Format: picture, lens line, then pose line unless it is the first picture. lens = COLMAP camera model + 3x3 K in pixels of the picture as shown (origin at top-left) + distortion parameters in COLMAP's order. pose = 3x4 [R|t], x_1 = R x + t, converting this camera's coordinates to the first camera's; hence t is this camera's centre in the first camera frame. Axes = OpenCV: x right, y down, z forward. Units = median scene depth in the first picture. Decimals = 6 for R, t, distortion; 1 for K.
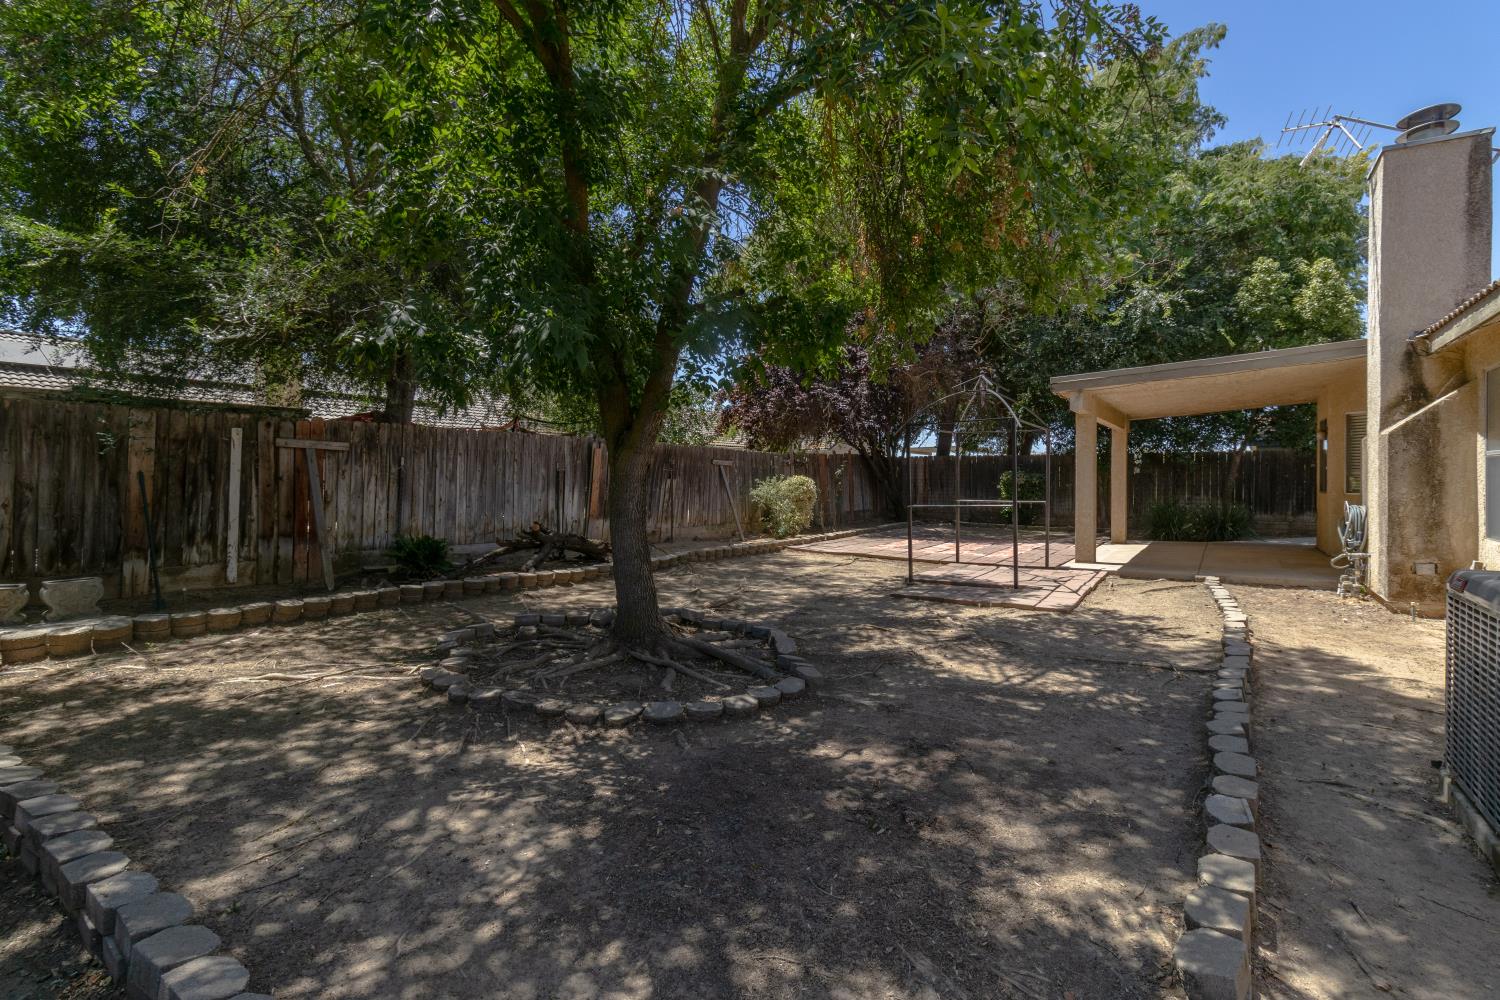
lens RADIAL K [[691.8, 0, 754.8], [0, 691.8, 491.5], [0, 0, 1]] dist [0.000902, -0.000415]
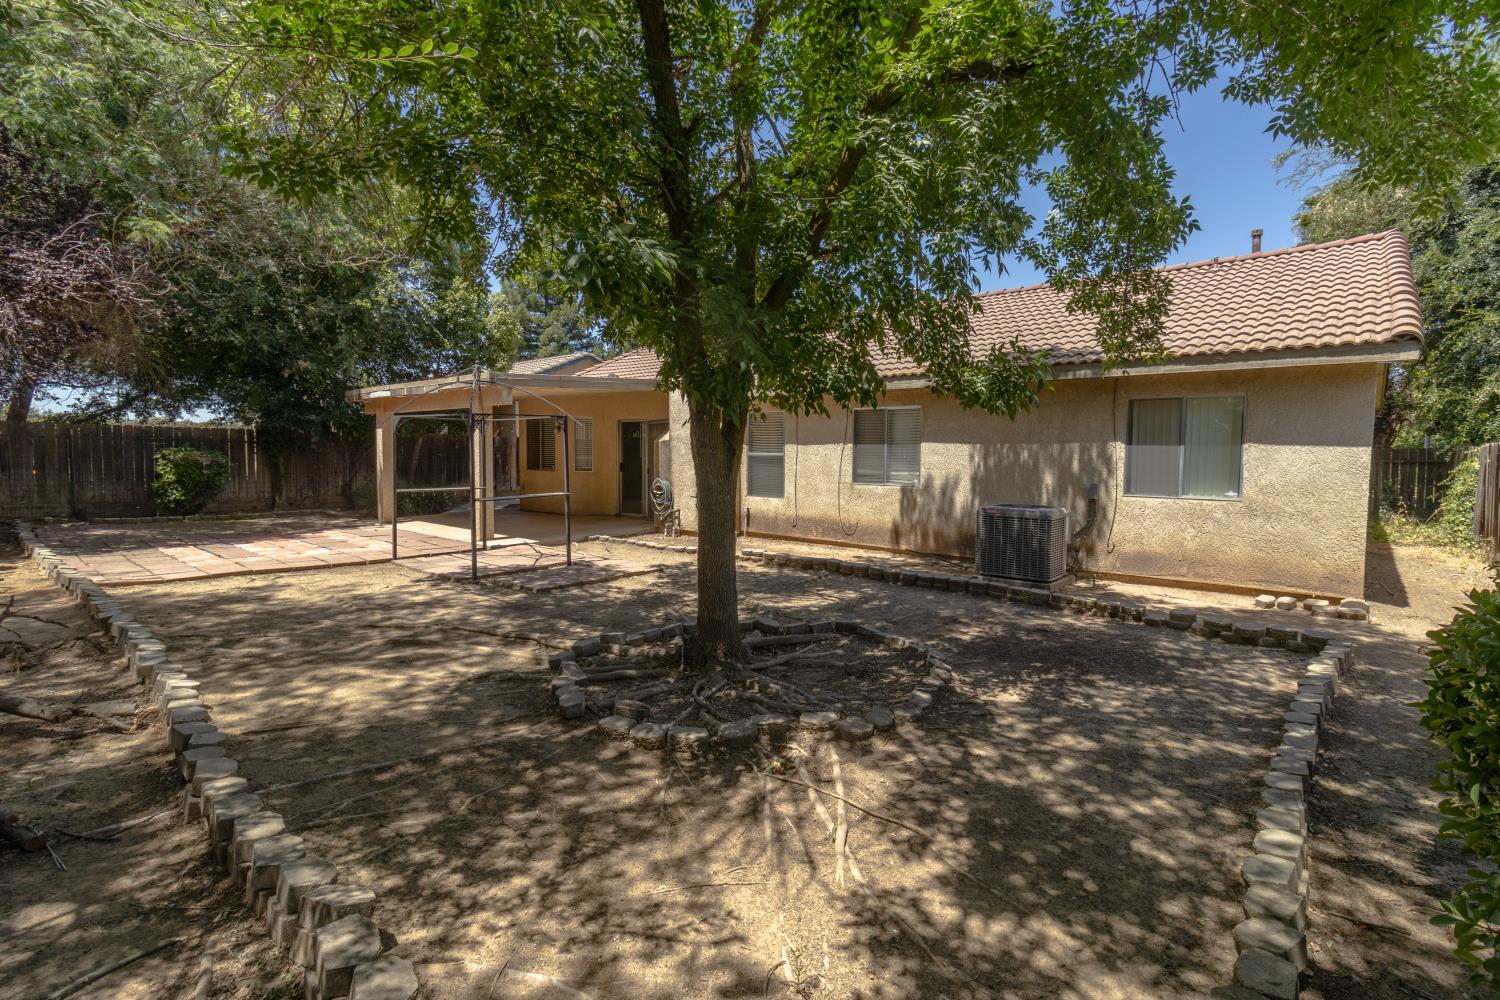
lens RADIAL K [[726.0, 0, 735.7], [0, 726.0, 479.5], [0, 0, 1]] dist [0.000012, -0.000021]
pose [[0.109134, -0.036637, 0.993352, -1.828168], [-0.009926, 0.999231, 0.037944, -0.105823], [-0.993977, -0.014001, 0.108686, 1.391606]]
